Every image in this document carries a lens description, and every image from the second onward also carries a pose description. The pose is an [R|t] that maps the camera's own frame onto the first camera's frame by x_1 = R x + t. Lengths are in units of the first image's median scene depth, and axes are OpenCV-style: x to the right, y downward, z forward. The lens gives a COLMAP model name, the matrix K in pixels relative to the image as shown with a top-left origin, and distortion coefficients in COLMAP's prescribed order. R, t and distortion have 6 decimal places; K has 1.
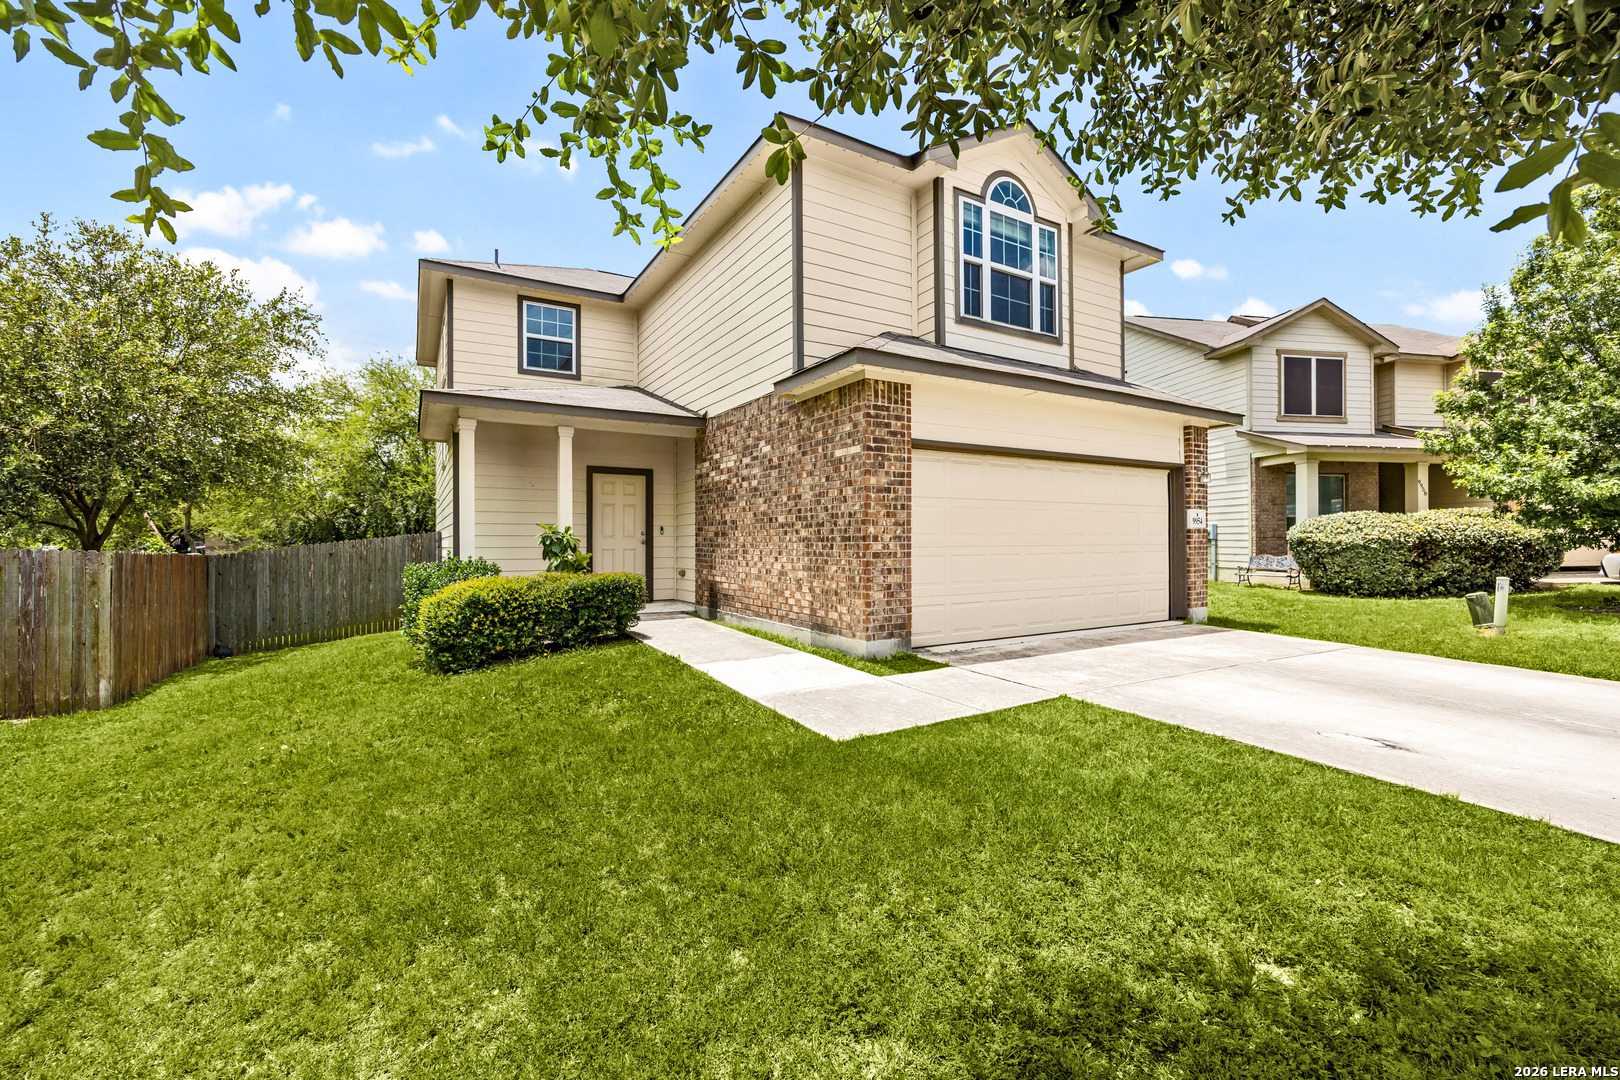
lens RADIAL K [[684.4, 0, 810.0], [0, 684.4, 540.0], [0, 0, 1]] dist [-0.012490, -0.000292]
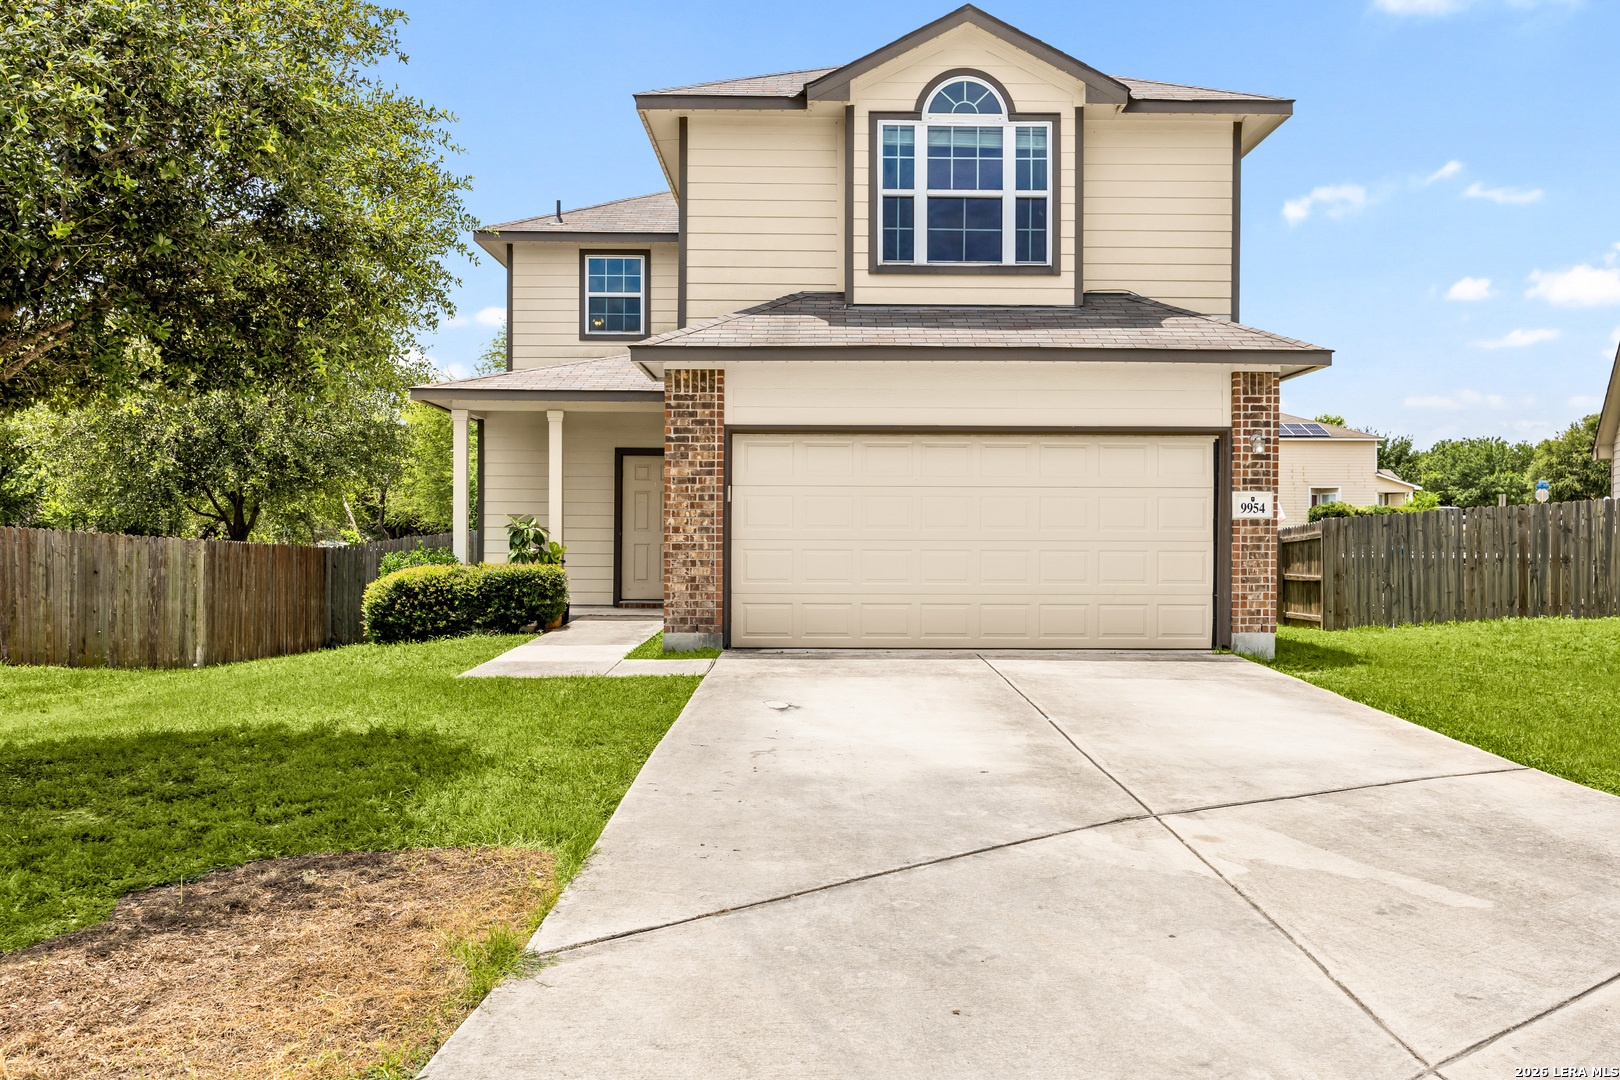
lens RADIAL K [[1325.1, 0, 810.0], [0, 1325.1, 540.0], [0, 0, 1]] dist [-0.002825, 0.000628]
pose [[0.865748, 0.006507, -0.500437, 0.968845], [-0.006702, 0.999977, 0.001407, 0.006723], [0.500435, 0.002136, 0.865772, -0.446702]]
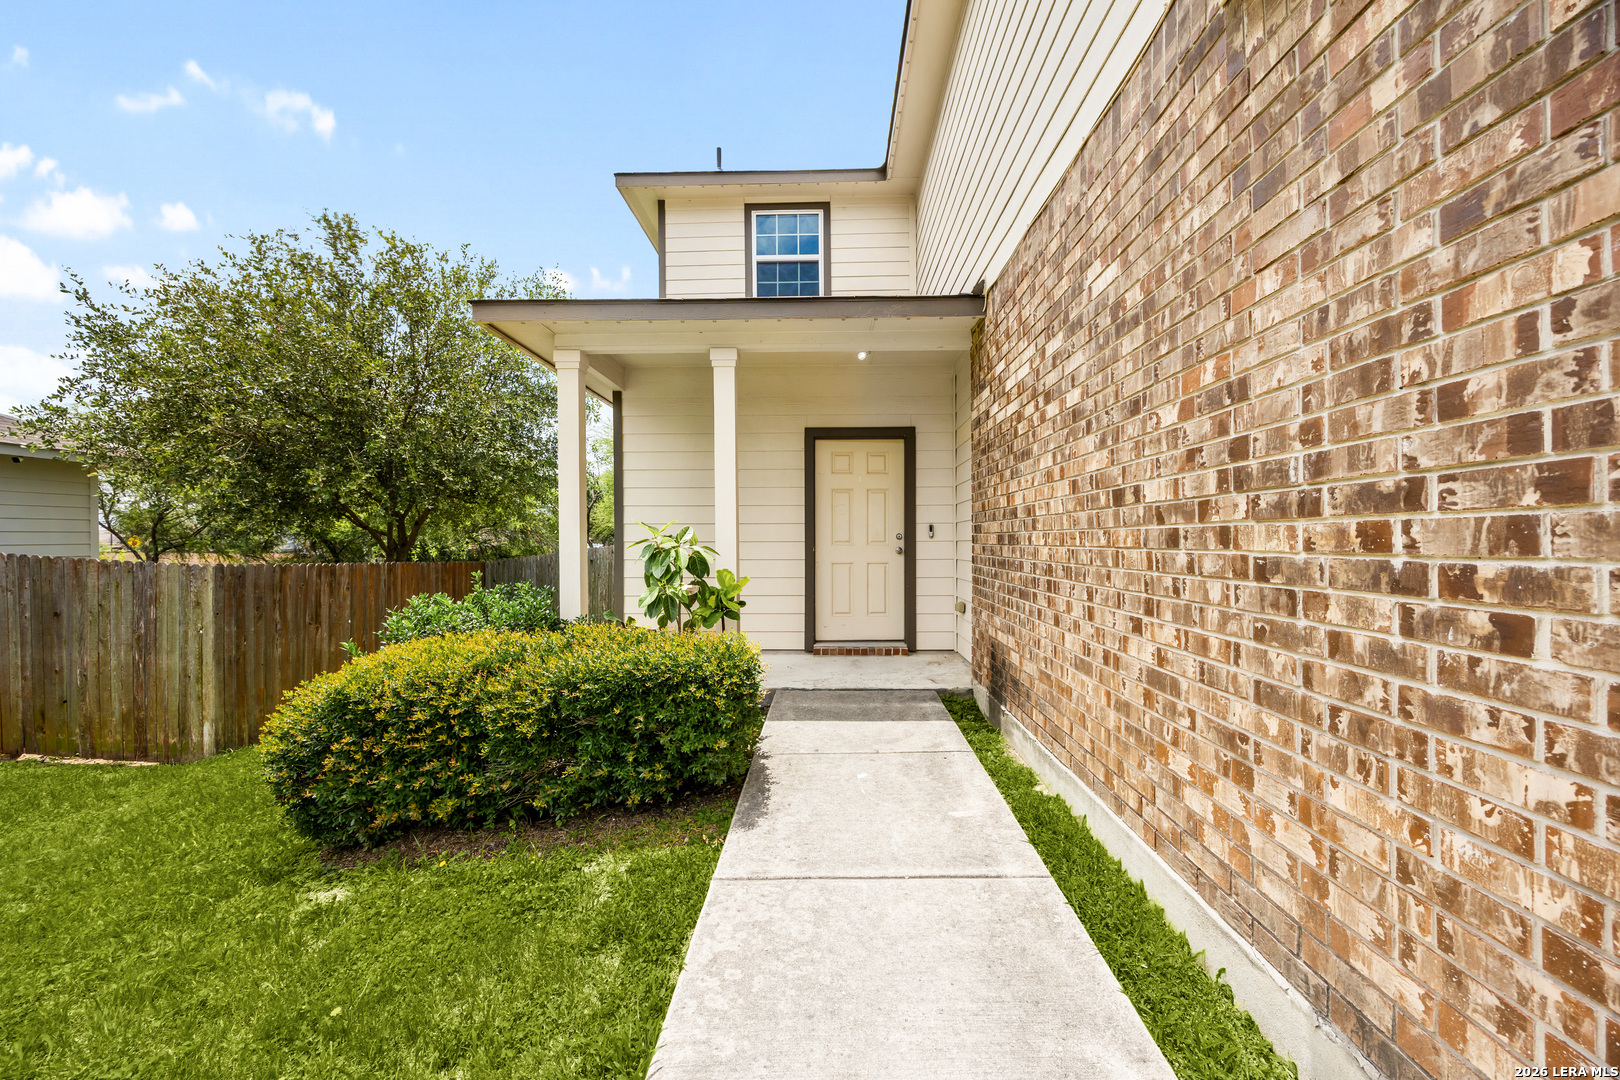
lens RADIAL K [[637.6, 0, 804.5], [0, 637.6, 544.0], [0, 0, 1]] dist [0.000022, 0.000009]
pose [[0.843752, 0.001020, -0.536733, -0.022041], [0.003831, 0.999961, 0.007924, -0.010752], [0.536720, -0.008742, 0.843715, 0.674051]]
